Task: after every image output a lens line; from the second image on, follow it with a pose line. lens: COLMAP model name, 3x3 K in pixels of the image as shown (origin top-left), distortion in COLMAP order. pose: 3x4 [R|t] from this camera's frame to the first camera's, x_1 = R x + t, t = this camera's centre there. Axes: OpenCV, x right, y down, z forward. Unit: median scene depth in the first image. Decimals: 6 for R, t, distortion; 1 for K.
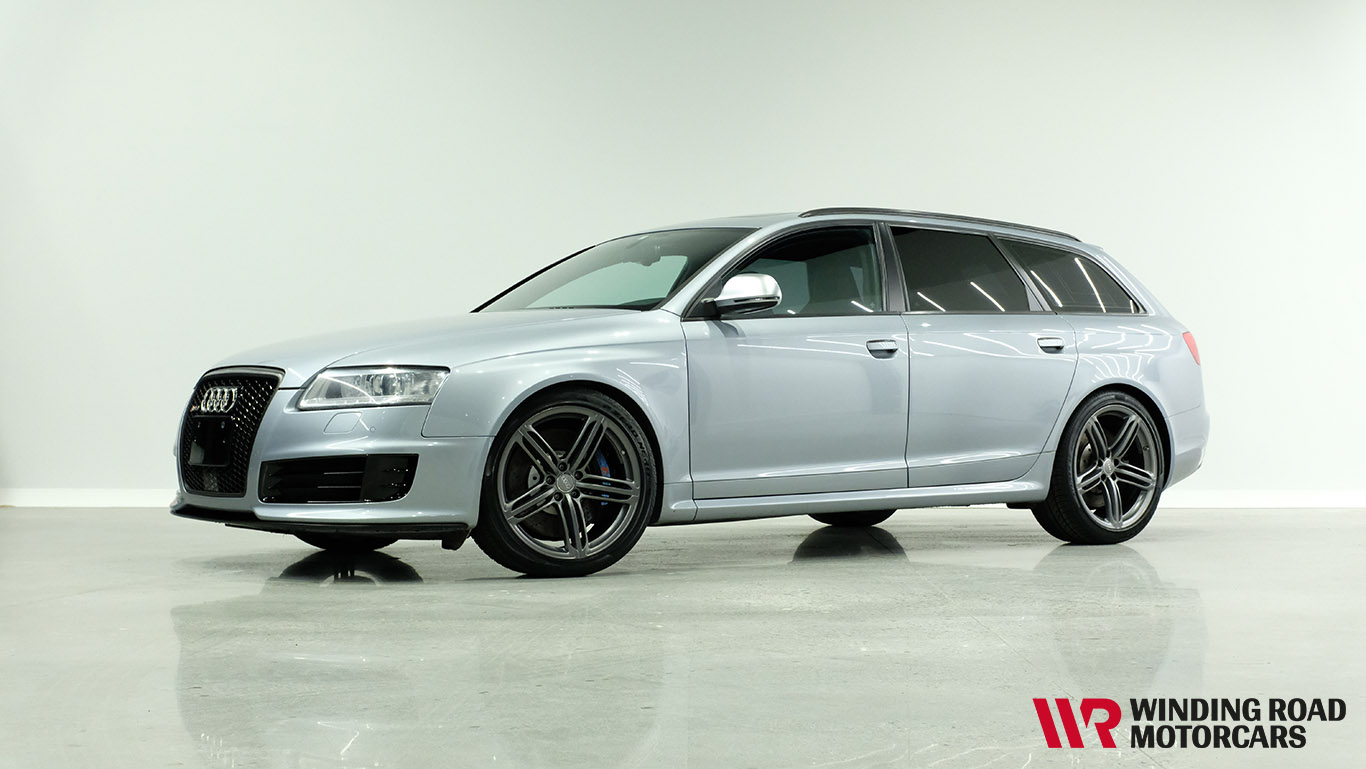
lens RADIAL K [[2020.5, 0, 683.0], [0, 2020.5, 384.5], [0, 0, 1]] dist [-0.024314, -0.134166]
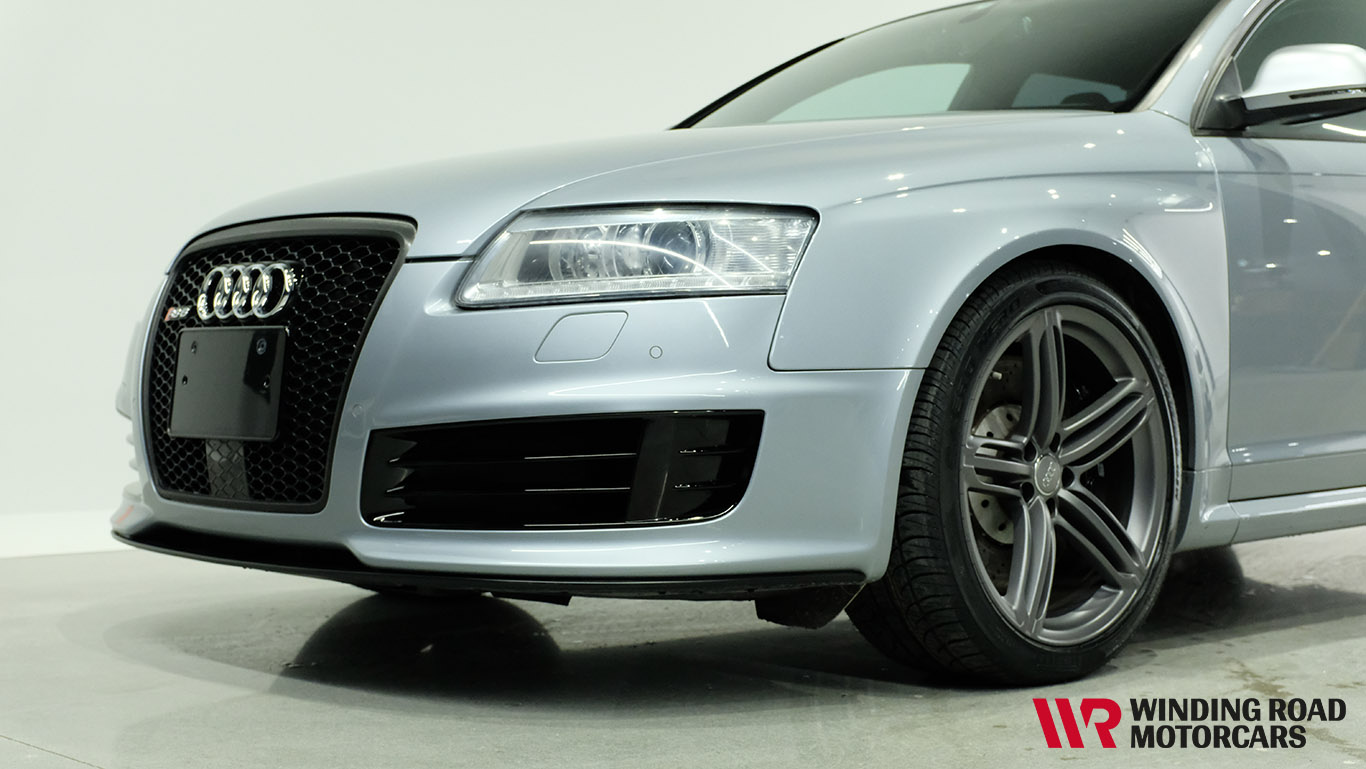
lens RADIAL K [[2062.1, 0, 683.0], [0, 2062.1, 384.5], [0, 0, 1]] dist [-0.054646, -0.059992]
pose [[0.994932, -0.003075, 0.100505, -0.182421], [0.000957, 0.999777, 0.021113, 0.019029], [-0.100547, -0.020910, 0.994713, 0.547904]]
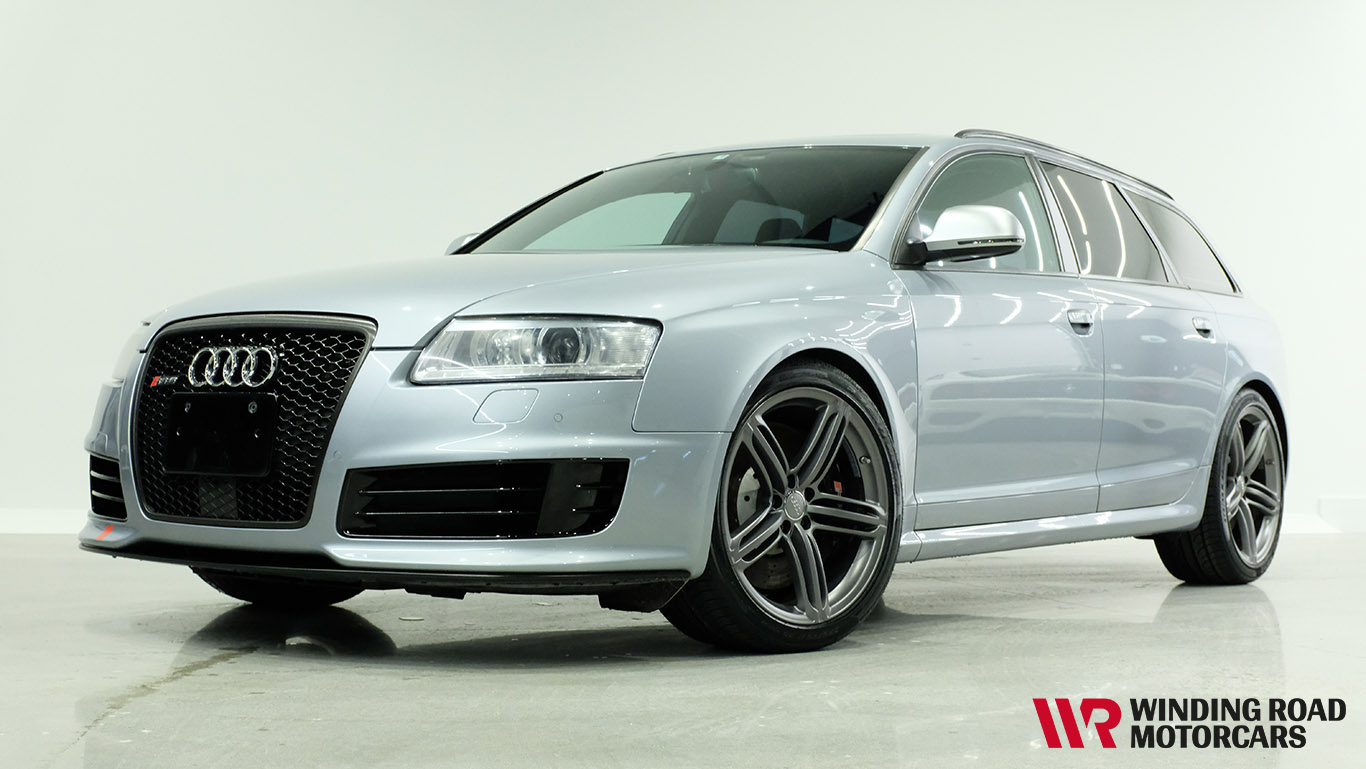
lens RADIAL K [[2020.5, 0, 683.0], [0, 2020.5, 384.5], [0, 0, 1]] dist [-0.024314, -0.134166]
pose [[0.955051, 0.021078, 0.295691, -0.284163], [-0.018544, 0.999763, -0.011374, 0.017692], [-0.295861, 0.005380, 0.955216, 0.389192]]
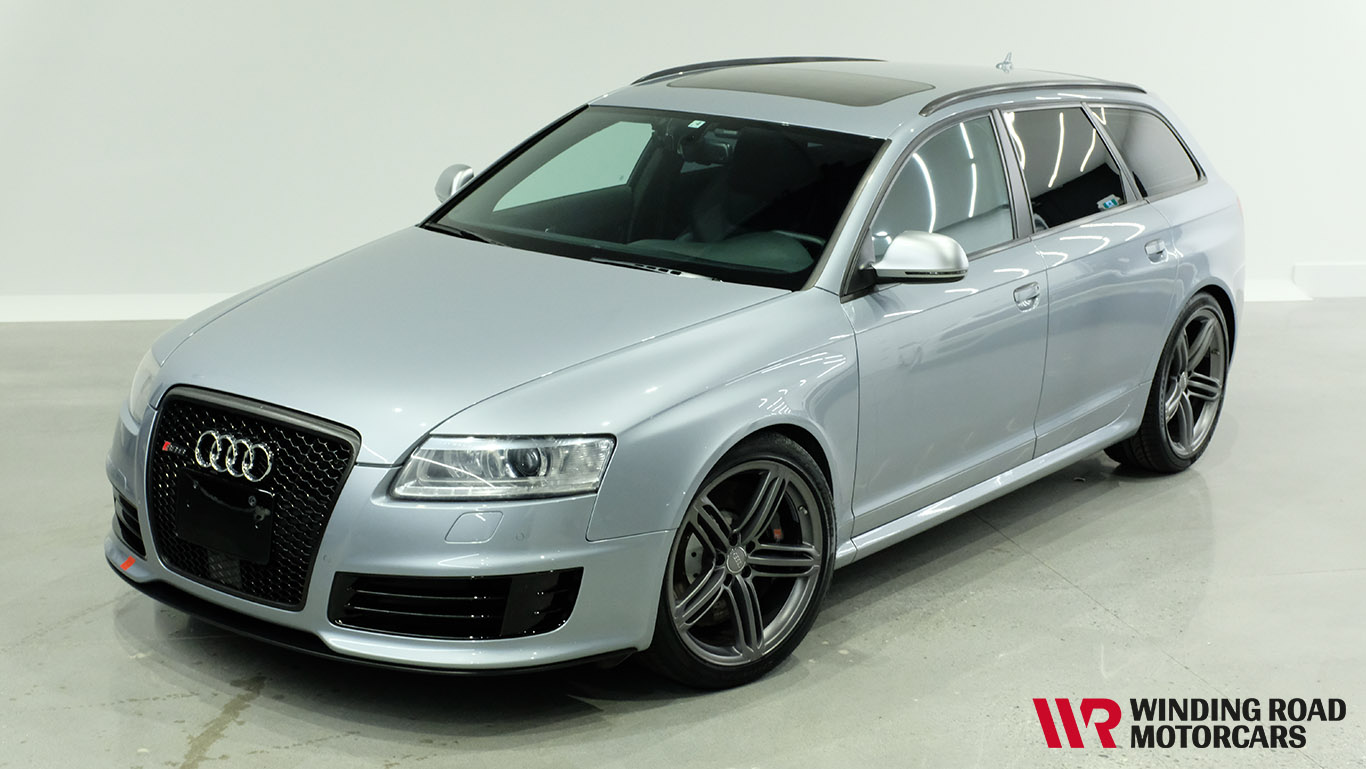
lens RADIAL K [[2020.5, 0, 683.0], [0, 2020.5, 384.5], [0, 0, 1]] dist [-0.024314, -0.134166]
pose [[0.960134, -0.027870, 0.278149, -0.277312], [-0.040838, 0.970358, 0.238196, -0.185793], [-0.276543, -0.240059, 0.930535, 0.339132]]
